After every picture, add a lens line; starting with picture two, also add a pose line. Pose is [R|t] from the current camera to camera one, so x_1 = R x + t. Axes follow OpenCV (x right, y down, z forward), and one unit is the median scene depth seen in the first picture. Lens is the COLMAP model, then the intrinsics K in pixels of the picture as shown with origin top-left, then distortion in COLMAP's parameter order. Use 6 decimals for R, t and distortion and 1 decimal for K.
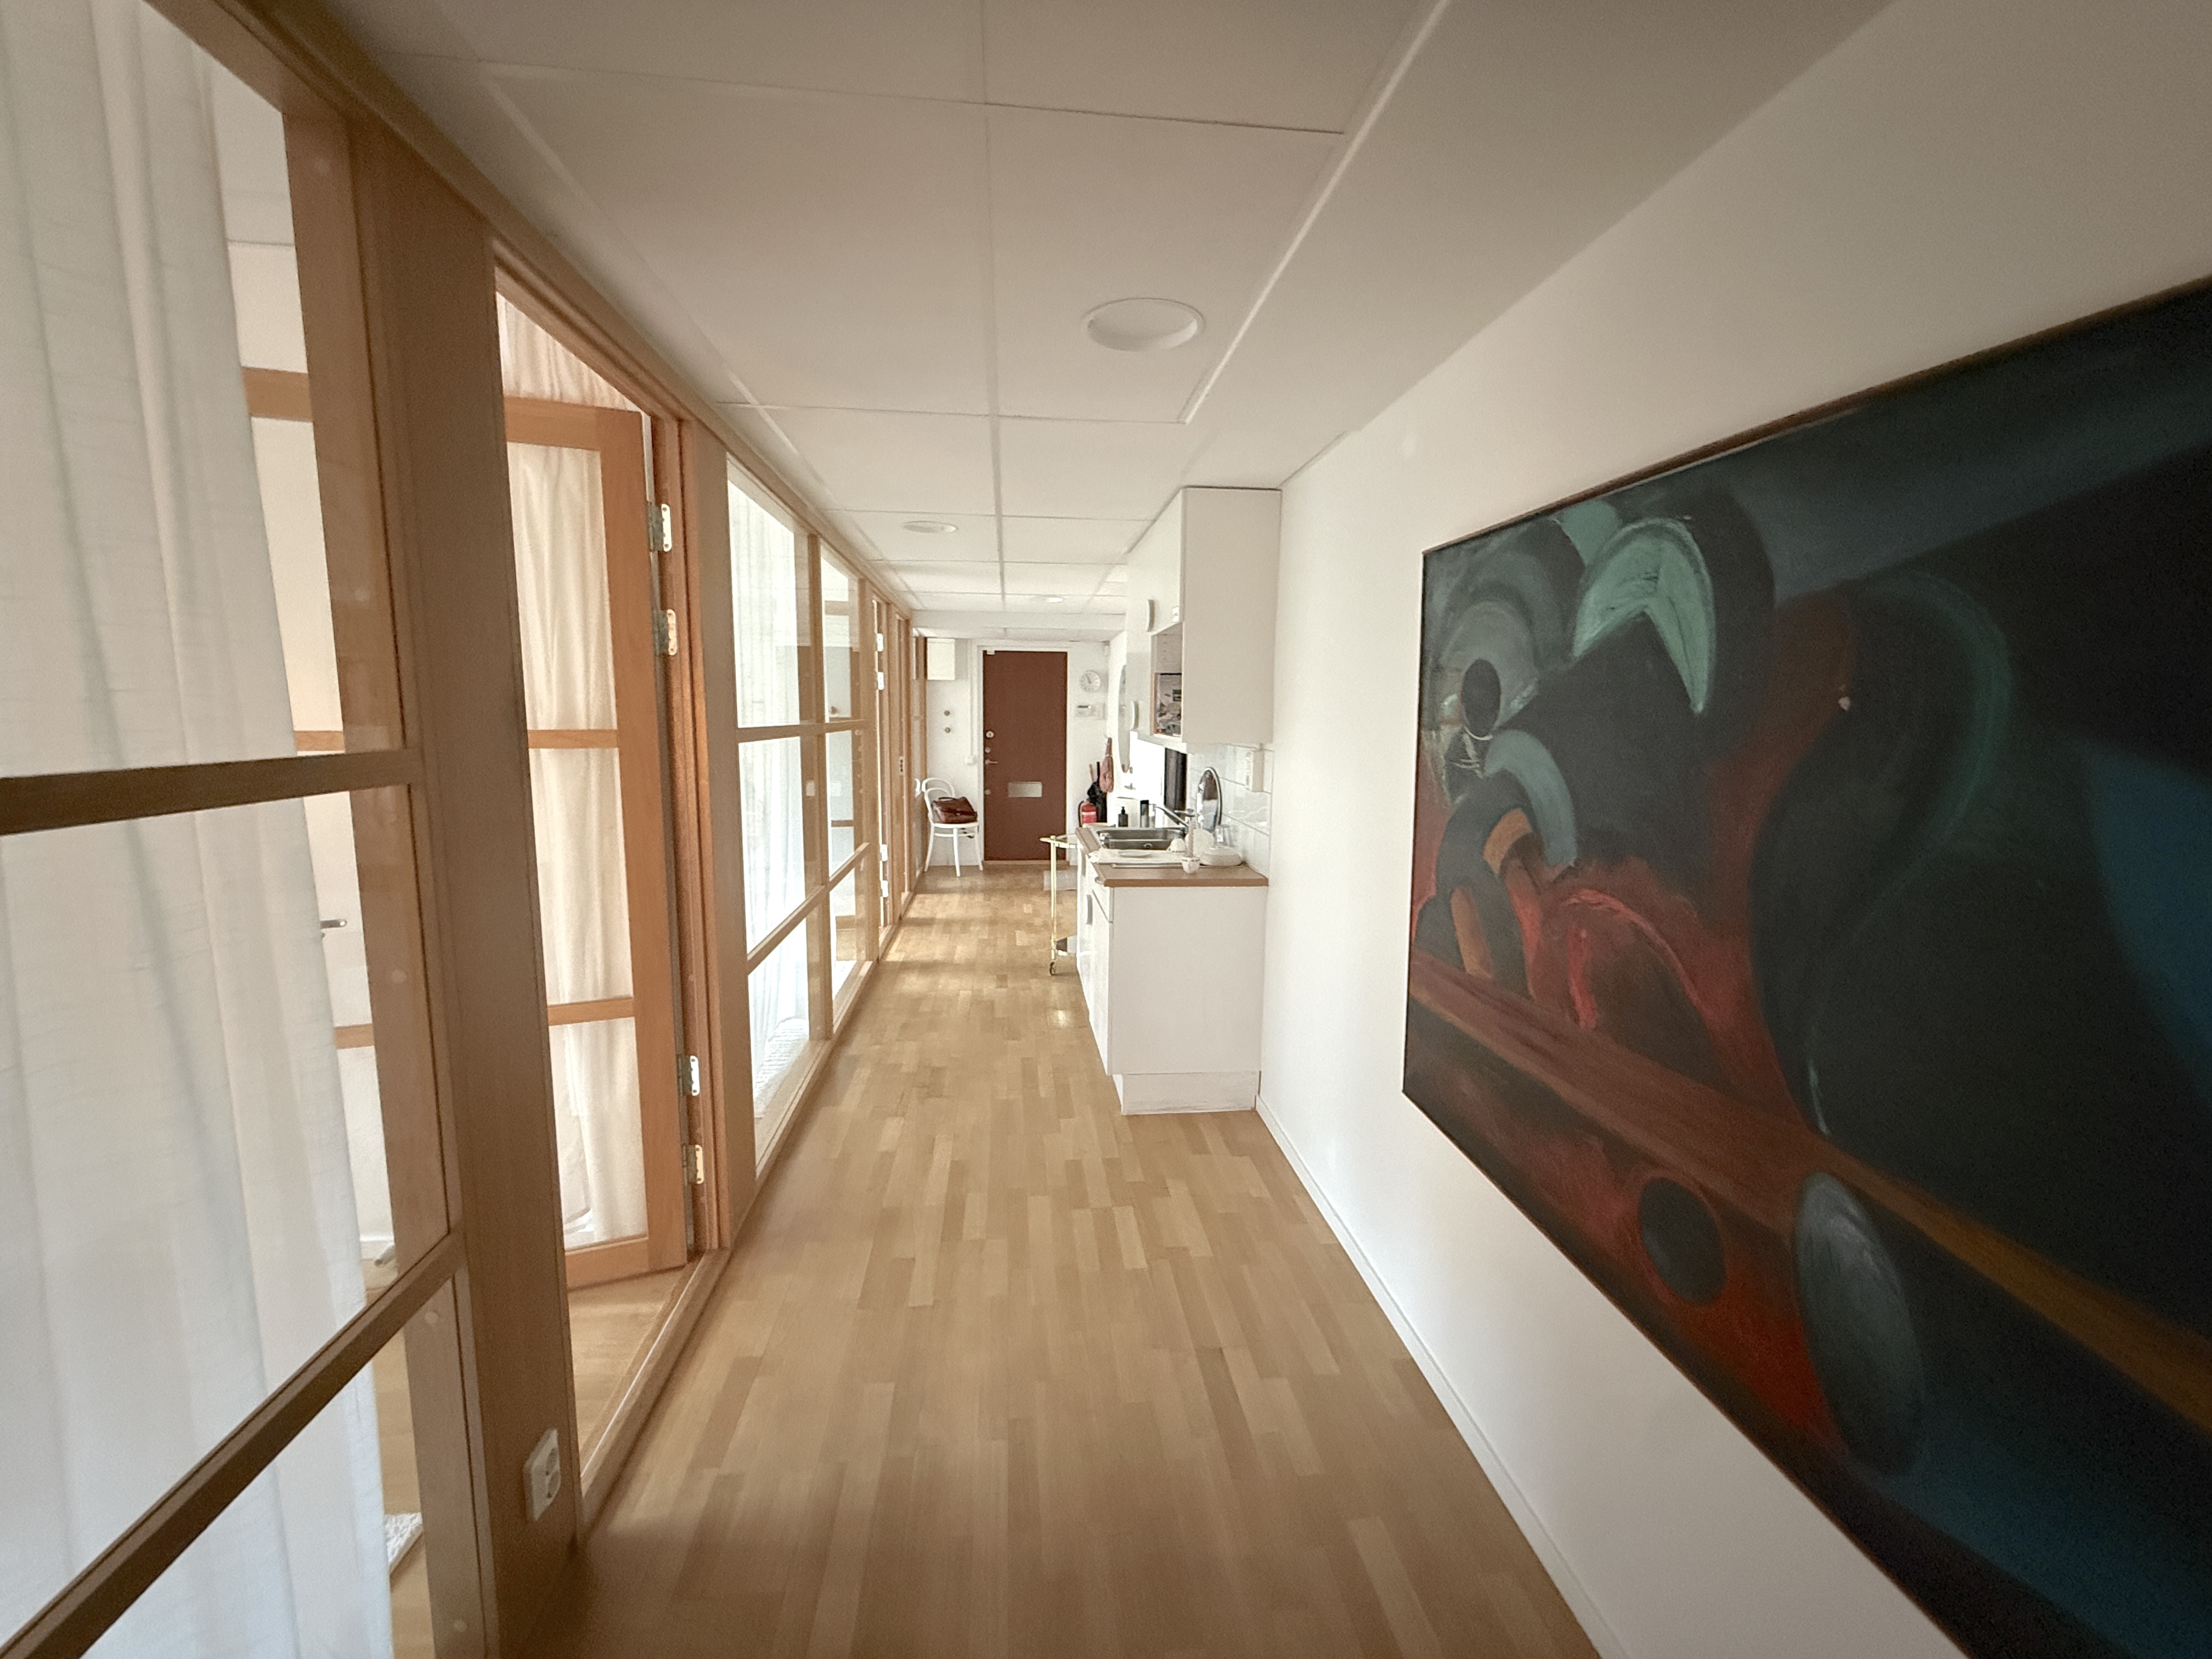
lens RADIAL K [[884.0, 0, 1104.4], [0, 884.0, 821.9], [0, 0, 1]] dist [0.001219, -0.000328]
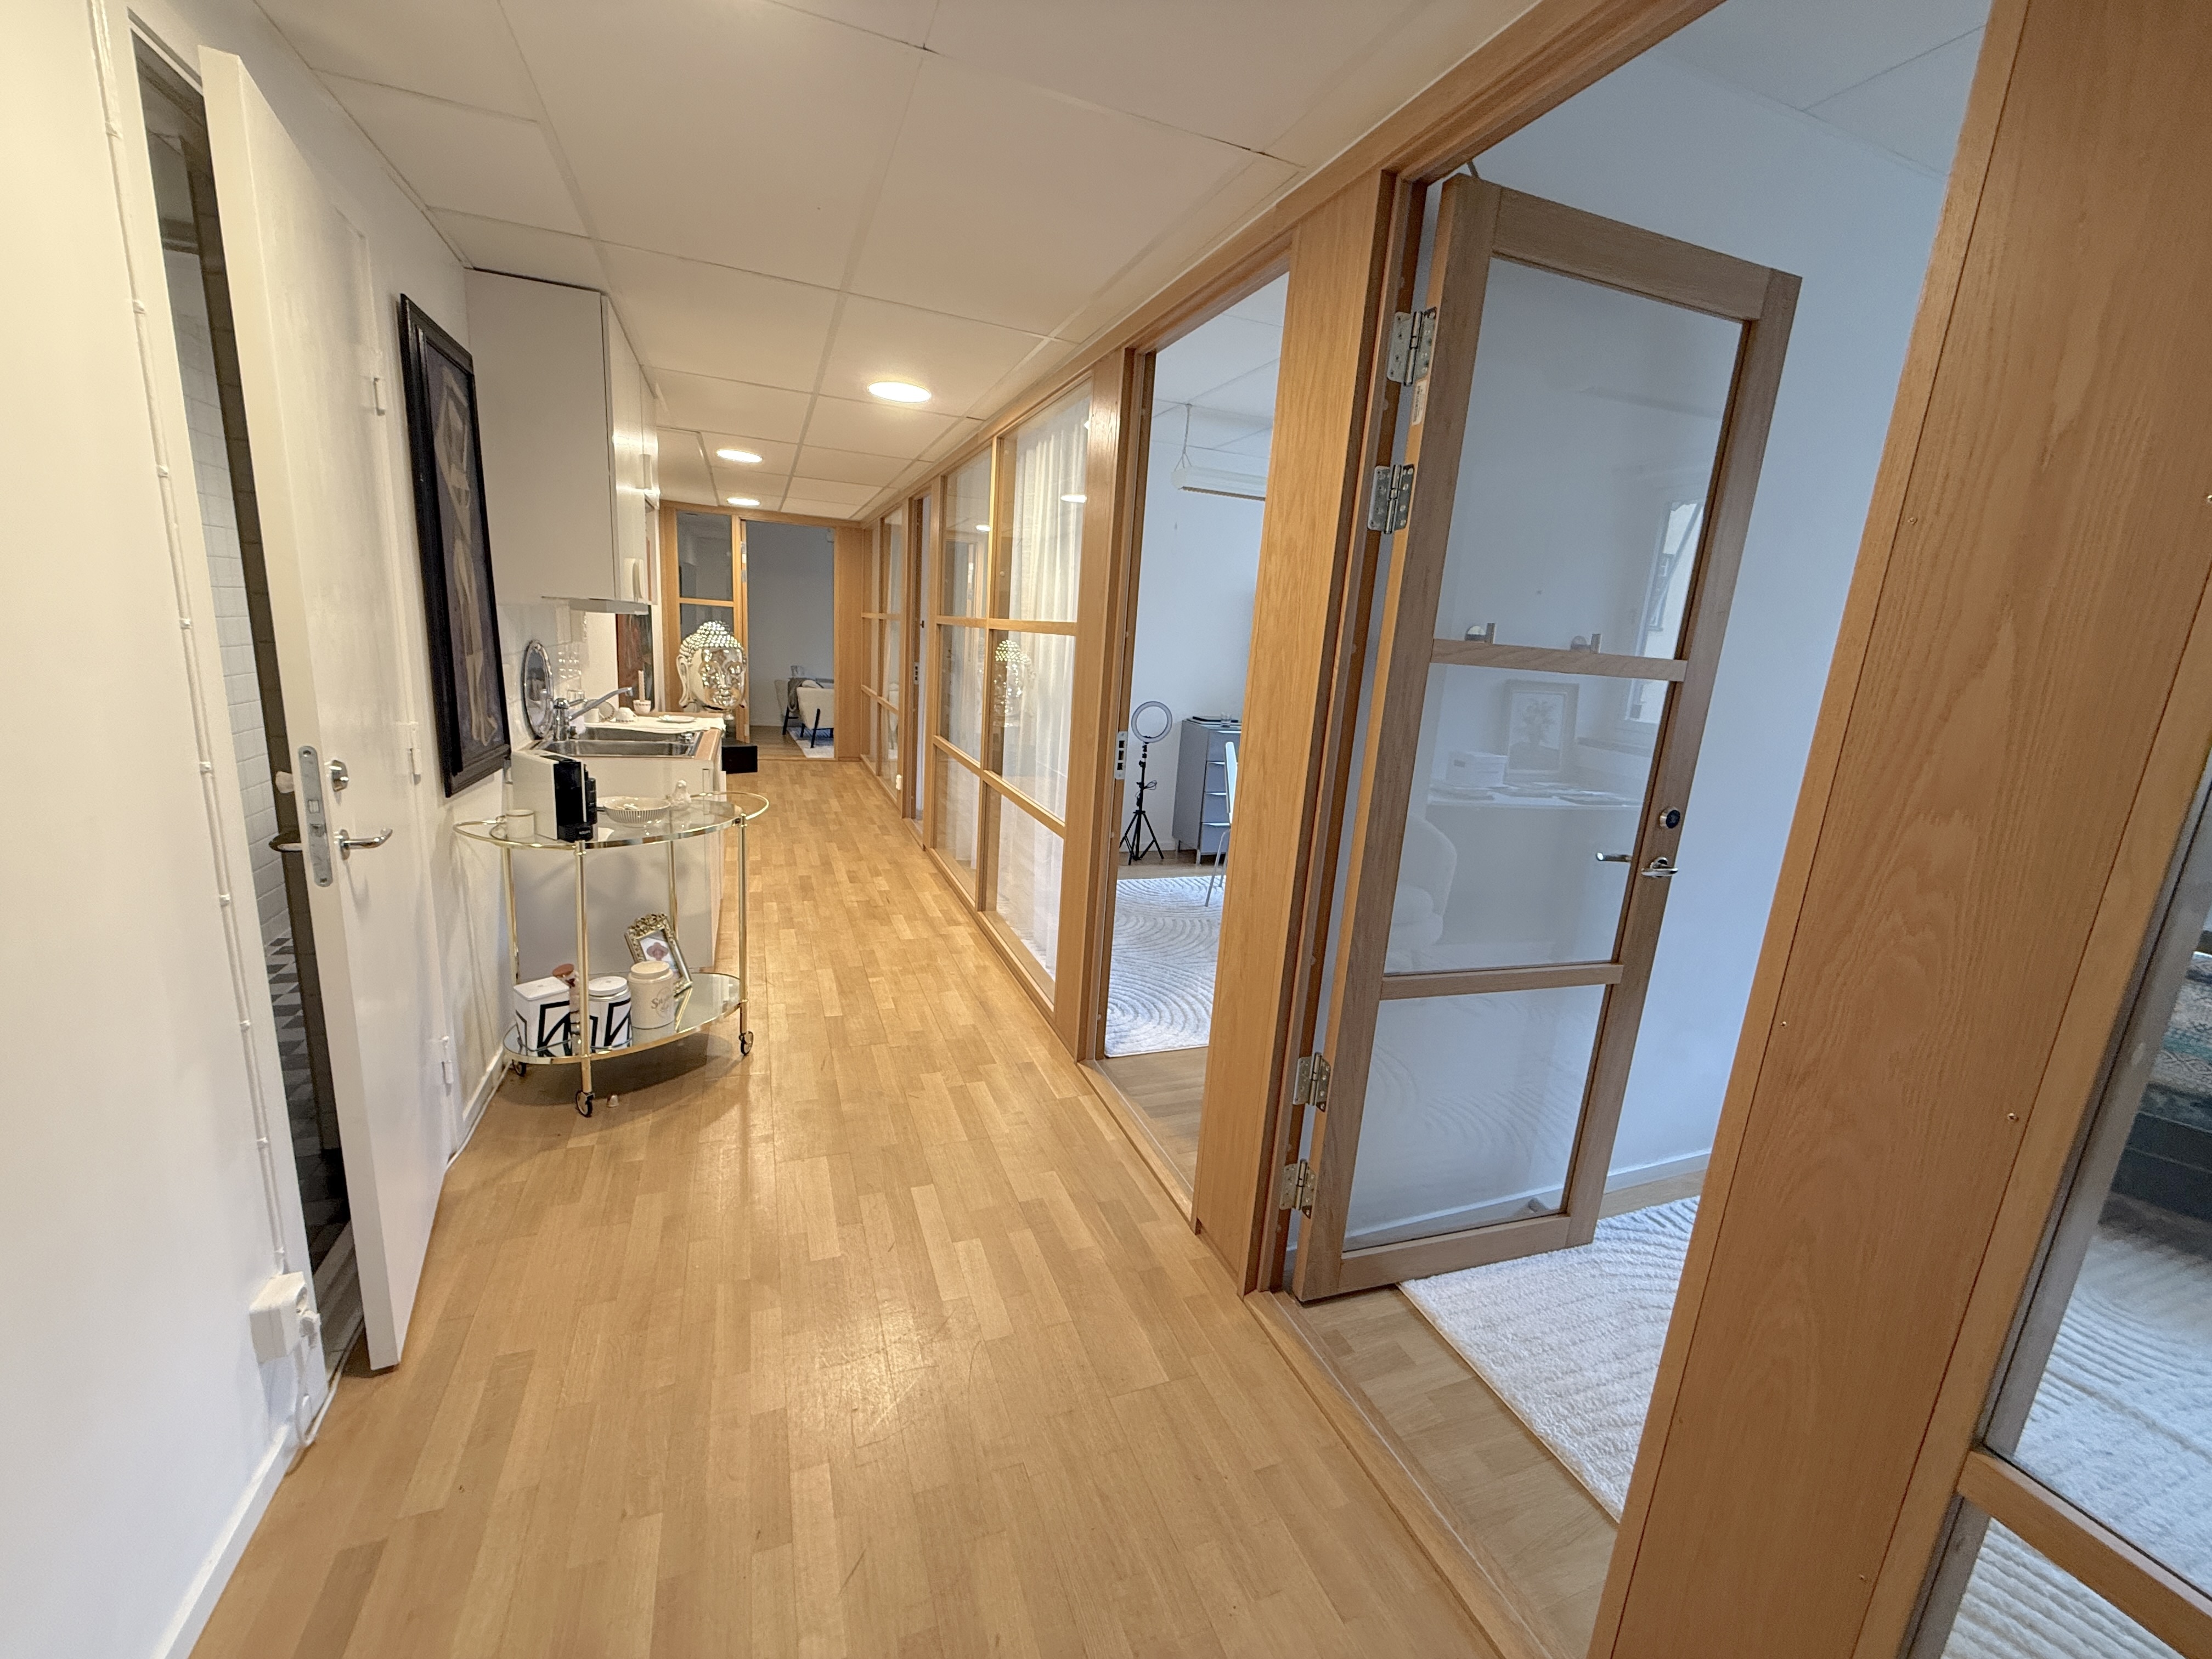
lens RADIAL K [[884.0, 0, 1098.2], [0, 884.0, 824.9], [0, 0, 1]] dist [0.001219, -0.000328]
pose [[-0.965061, -0.008137, -0.261898, -0.212139], [-0.098097, 0.938048, 0.332329, -0.292758], [0.242969, 0.346409, -0.906072, 2.541015]]
